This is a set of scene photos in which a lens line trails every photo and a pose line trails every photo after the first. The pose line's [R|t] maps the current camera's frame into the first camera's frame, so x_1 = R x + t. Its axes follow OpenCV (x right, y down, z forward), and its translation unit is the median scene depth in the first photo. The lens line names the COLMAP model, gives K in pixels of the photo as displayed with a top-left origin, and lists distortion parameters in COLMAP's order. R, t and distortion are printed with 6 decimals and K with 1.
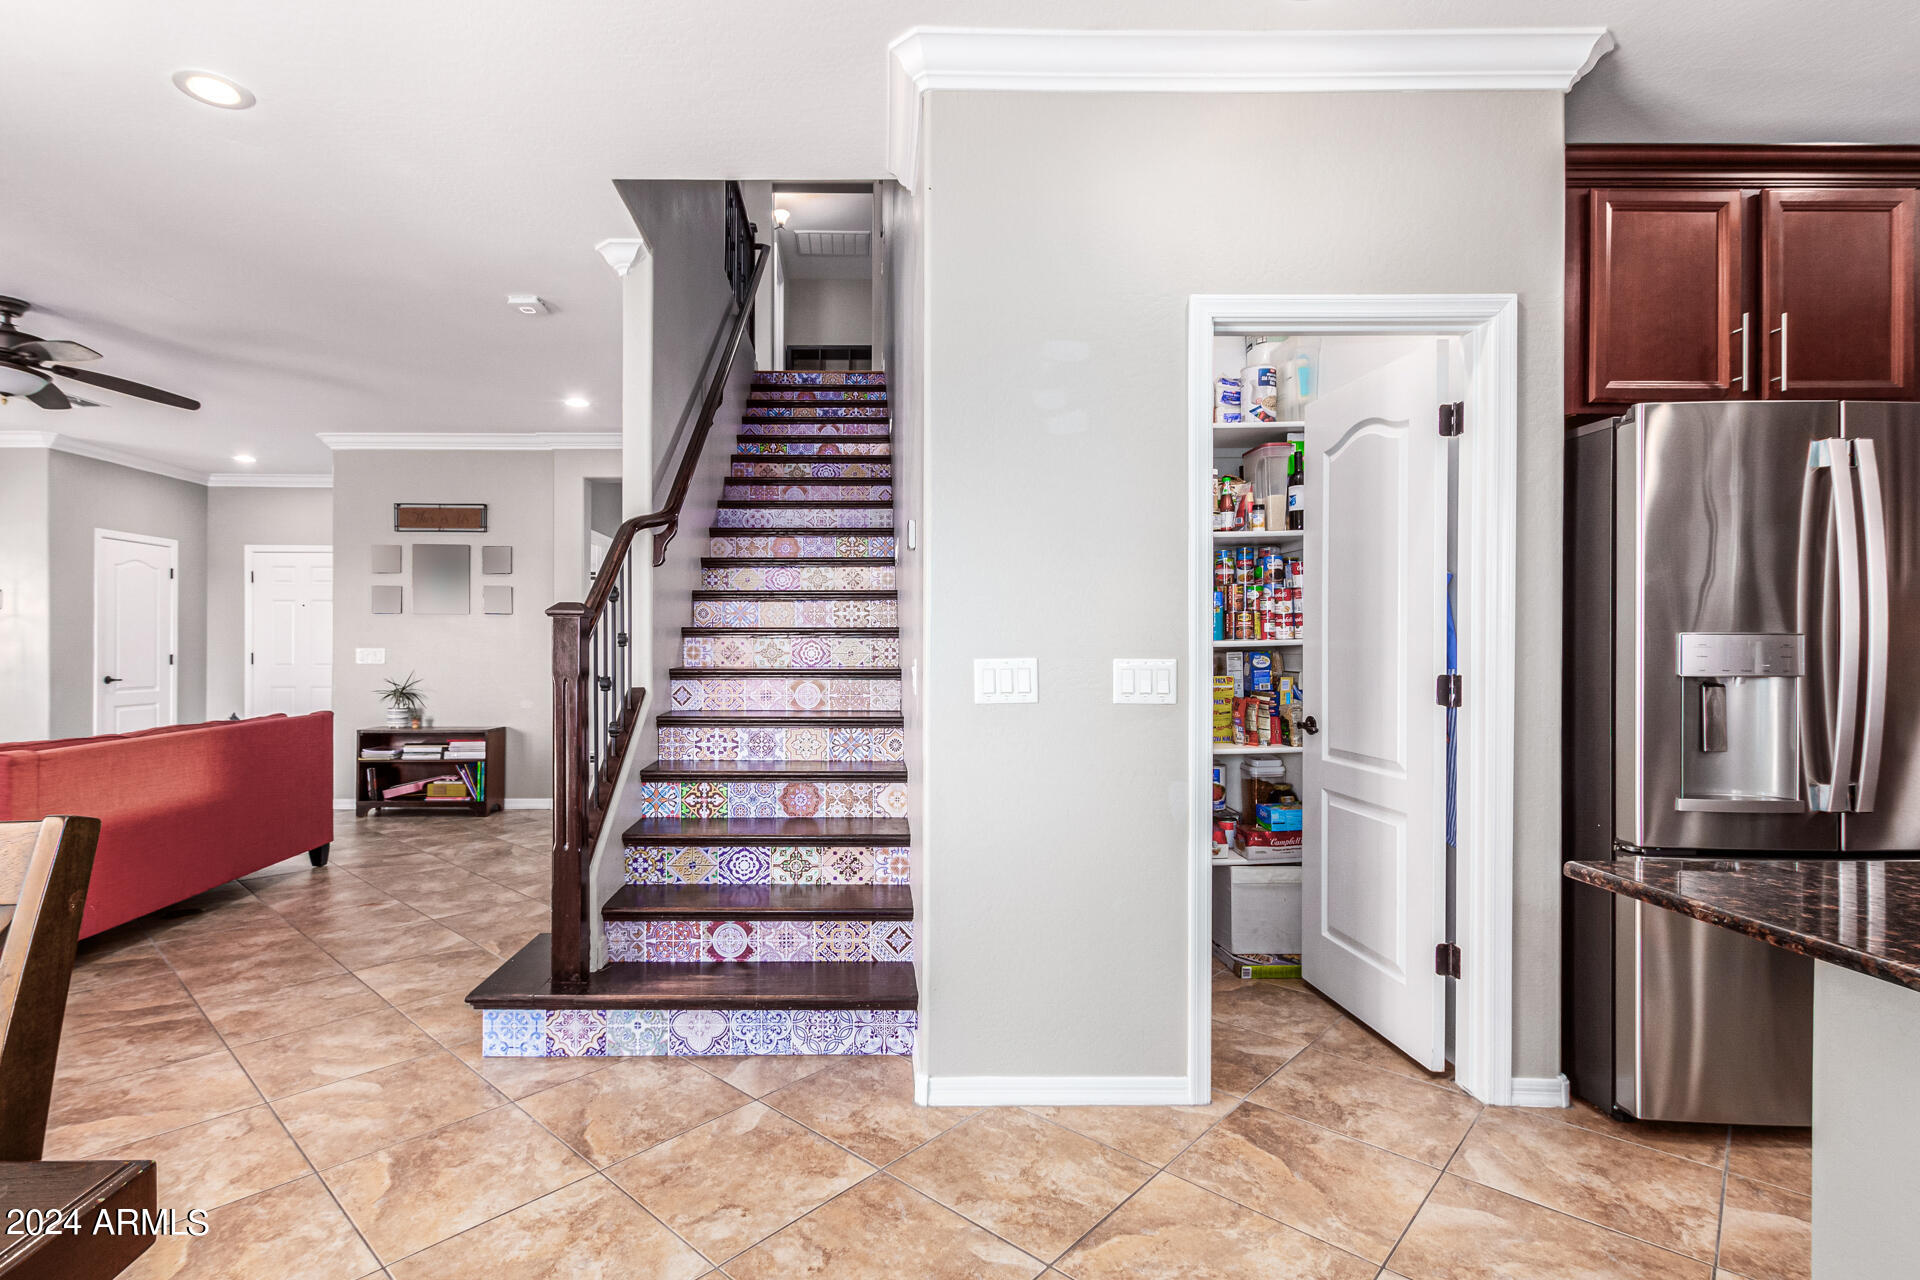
lens RADIAL K [[905.6, 0, 887.8], [0, 905.6, 661.5], [0, 0, 1]] dist [0.001574, 0.000560]
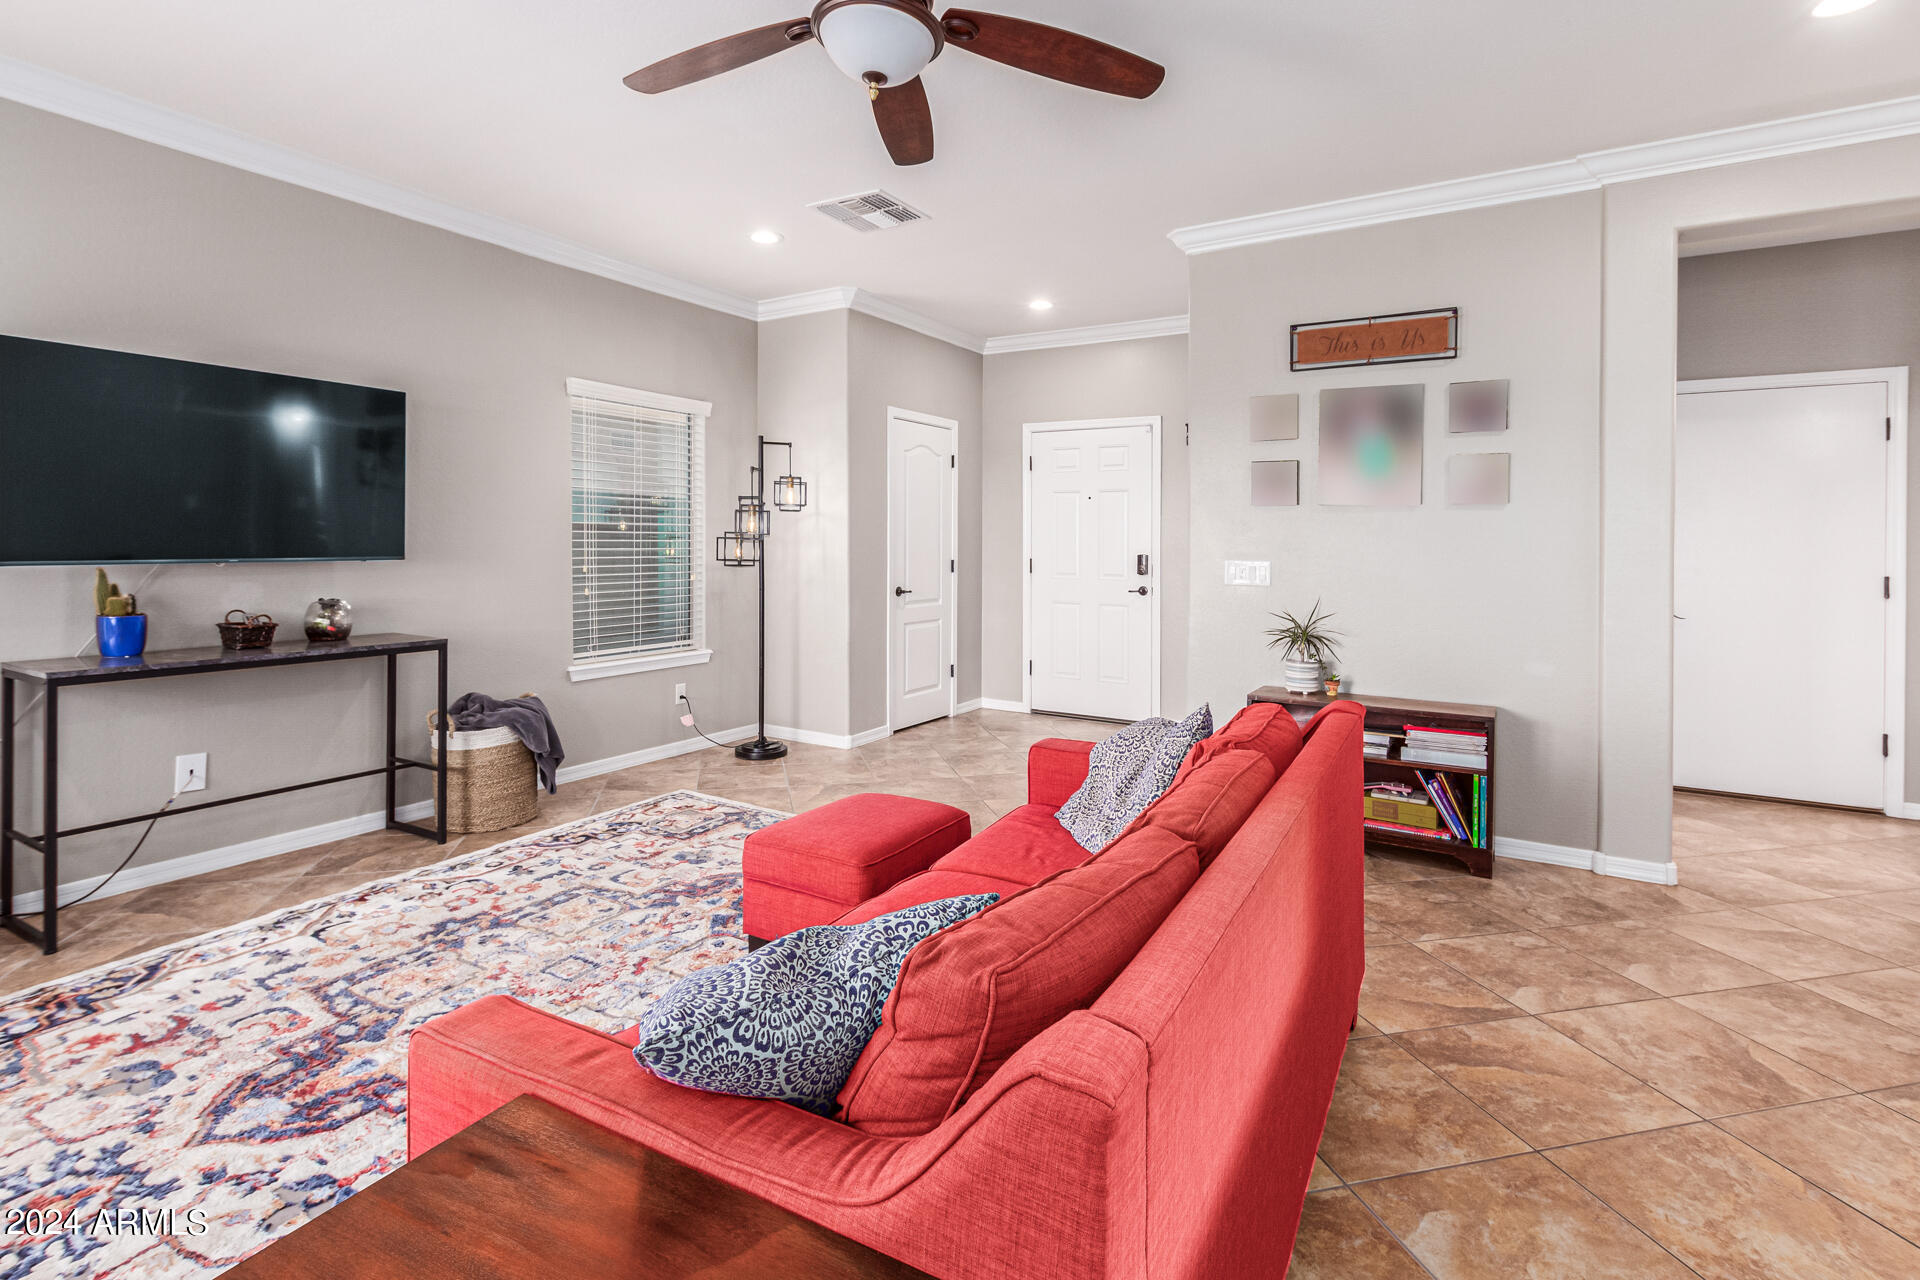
lens RADIAL K [[907.1, 0, 960.0], [0, 907.1, 640.0], [0, 0, 1]] dist [0.001820, 0.000085]
pose [[0.848703, 0.065972, -0.524738, -0.396408], [-0.020998, 0.995610, 0.091211, -0.012958], [0.528452, -0.066393, 0.846363, 0.343601]]
